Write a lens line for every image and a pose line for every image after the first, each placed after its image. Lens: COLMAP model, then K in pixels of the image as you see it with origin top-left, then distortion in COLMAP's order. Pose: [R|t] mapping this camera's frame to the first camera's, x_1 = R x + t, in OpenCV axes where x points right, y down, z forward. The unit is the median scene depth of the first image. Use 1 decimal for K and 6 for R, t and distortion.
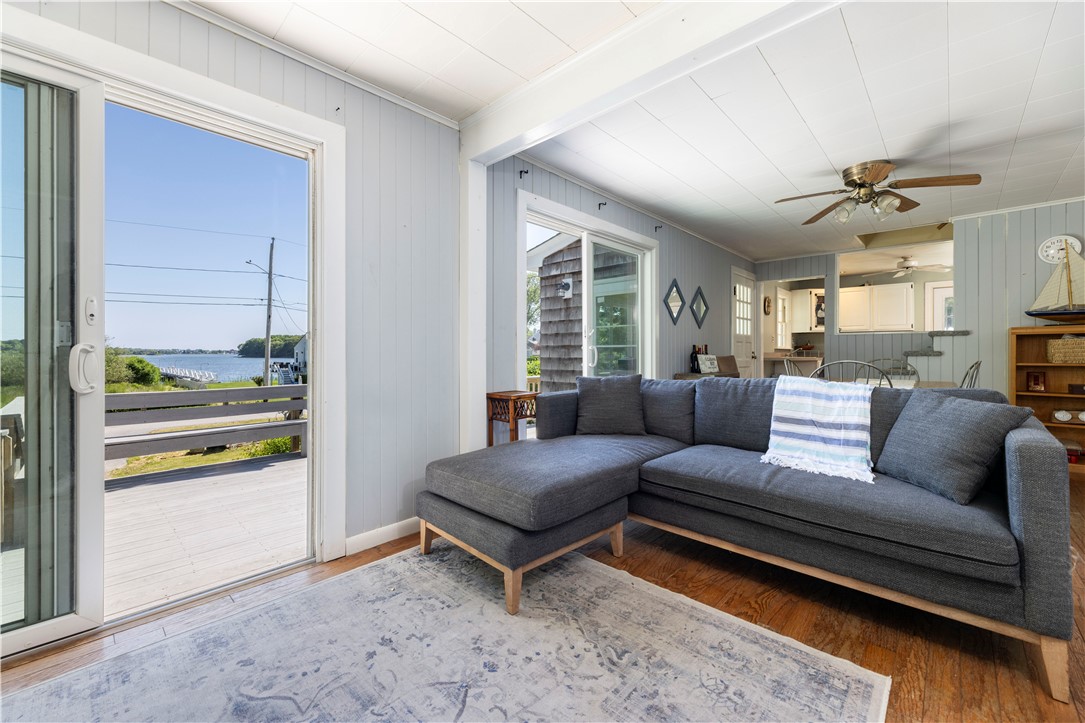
lens RADIAL K [[436.6, 0, 536.0], [0, 436.6, 355.0], [0, 0, 1]] dist [0.000664, 0.000587]
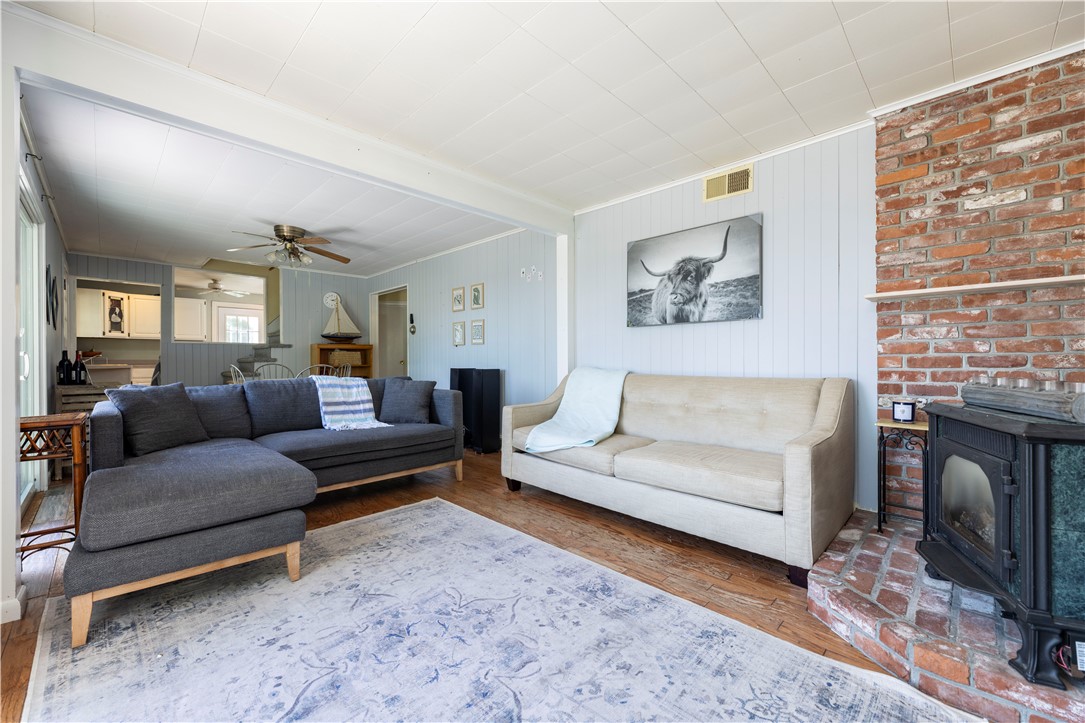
lens RADIAL K [[436.6, 0, 540.3], [0, 436.6, 359.0], [0, 0, 1]] dist [0.000664, 0.000587]
pose [[0.019473, -0.001220, 0.999810, -0.957703], [0.007148, 0.999974, 0.001081, -0.003678], [-0.999785, 0.007126, 0.019481, 0.241683]]
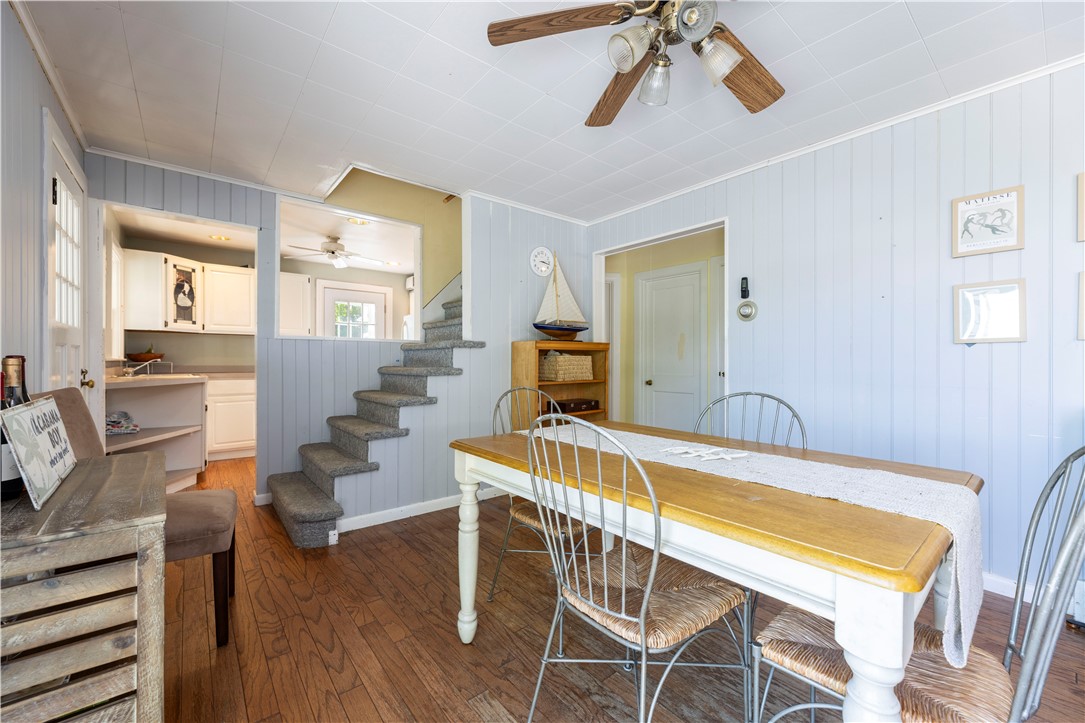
lens RADIAL K [[436.6, 0, 539.4], [0, 436.6, 358.4], [0, 0, 1]] dist [0.000664, 0.000587]
pose [[0.121783, 0.001329, 0.992556, 0.444241], [0.001831, 0.999997, -0.001564, -0.048840], [-0.992555, 0.002007, 0.121780, 1.599661]]
